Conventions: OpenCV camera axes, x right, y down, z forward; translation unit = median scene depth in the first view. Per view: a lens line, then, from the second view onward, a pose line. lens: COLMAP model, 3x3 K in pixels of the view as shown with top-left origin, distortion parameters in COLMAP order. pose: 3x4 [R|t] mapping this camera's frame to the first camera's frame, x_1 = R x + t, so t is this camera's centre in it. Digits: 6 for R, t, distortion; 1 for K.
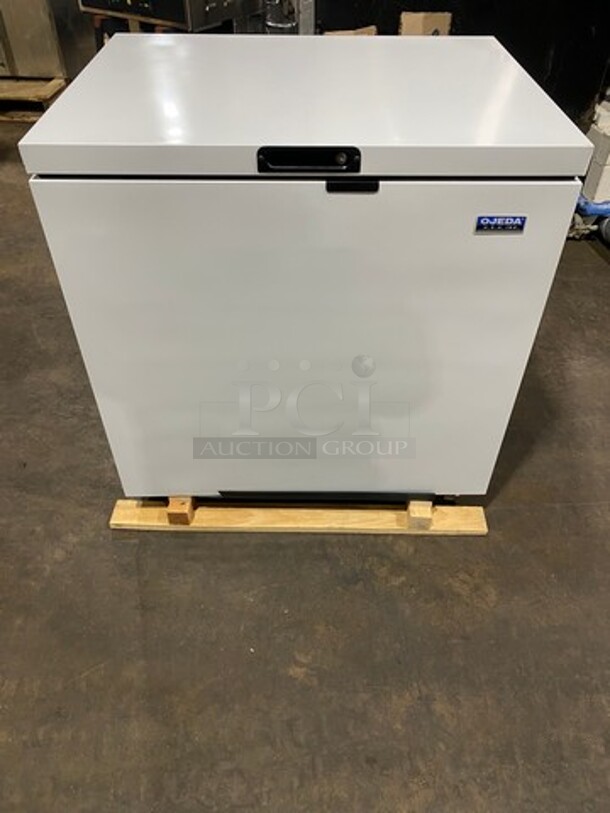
lens RADIAL K [[619.8, 0, 301.3], [0, 619.8, 408.7], [0, 0, 1]] dist [0.006558, 0.005292]
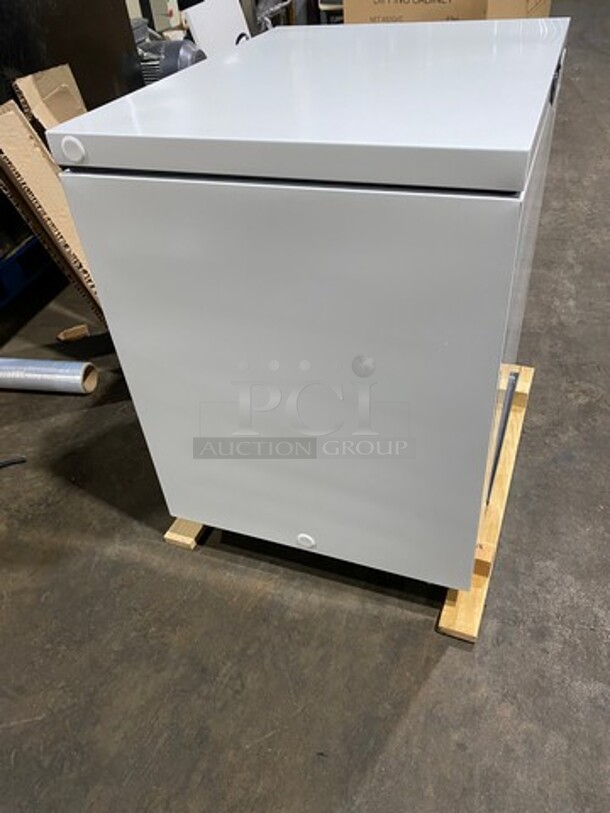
lens RADIAL K [[619.8, 0, 301.3], [0, 619.8, 408.7], [0, 0, 1]] dist [0.006558, 0.005292]
pose [[0.353543, -0.612162, 0.707294, -0.837004], [0.689413, 0.681572, 0.245295, -0.395516], [-0.632232, 0.400895, 0.662998, 0.538825]]
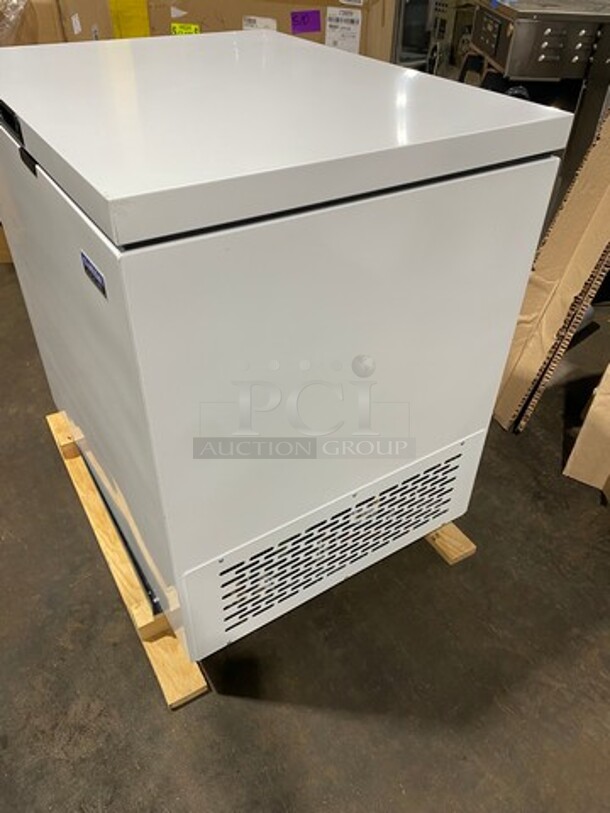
lens RADIAL K [[619.8, 0, 301.3], [0, 619.8, 408.7], [0, 0, 1]] dist [0.006558, 0.005292]
pose [[0.538566, 0.542546, -0.644662, 0.709814], [-0.594244, 0.786992, 0.165885, -0.309909], [0.597344, 0.293747, 0.746252, 0.473086]]
